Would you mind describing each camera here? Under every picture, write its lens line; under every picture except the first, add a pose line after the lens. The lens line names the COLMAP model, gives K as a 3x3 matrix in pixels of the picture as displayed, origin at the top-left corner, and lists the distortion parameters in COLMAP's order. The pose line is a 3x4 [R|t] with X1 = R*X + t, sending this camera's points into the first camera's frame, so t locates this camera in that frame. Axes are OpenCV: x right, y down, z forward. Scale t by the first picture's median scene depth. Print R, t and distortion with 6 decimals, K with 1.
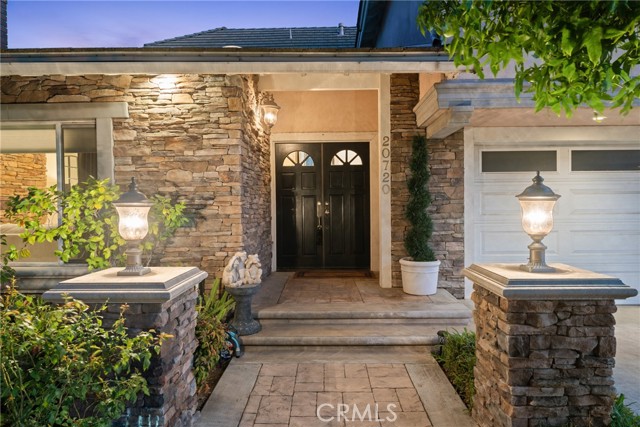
lens RADIAL K [[425.2, 0, 320.2], [0, 425.2, 213.3], [0, 0, 1]] dist [-0.005239, 0.000263]
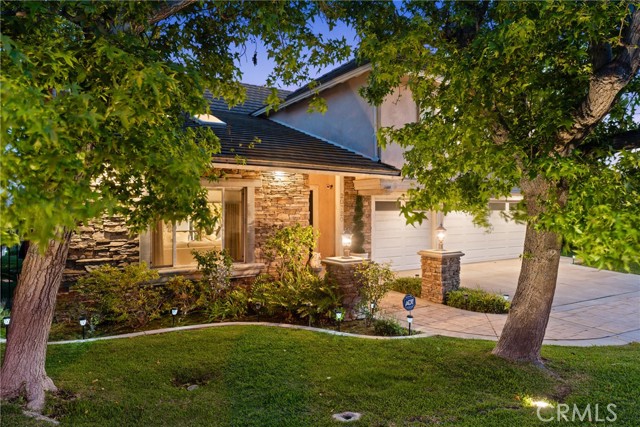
lens RADIAL K [[425.2, 0, 319.9], [0, 425.2, 212.6], [0, 0, 1]] dist [-0.005239, 0.000263]
pose [[0.834071, 0.003703, 0.551645, -1.315172], [0.002461, 0.999943, -0.010433, -0.084468], [-0.551652, 0.010059, 0.834014, -0.803199]]
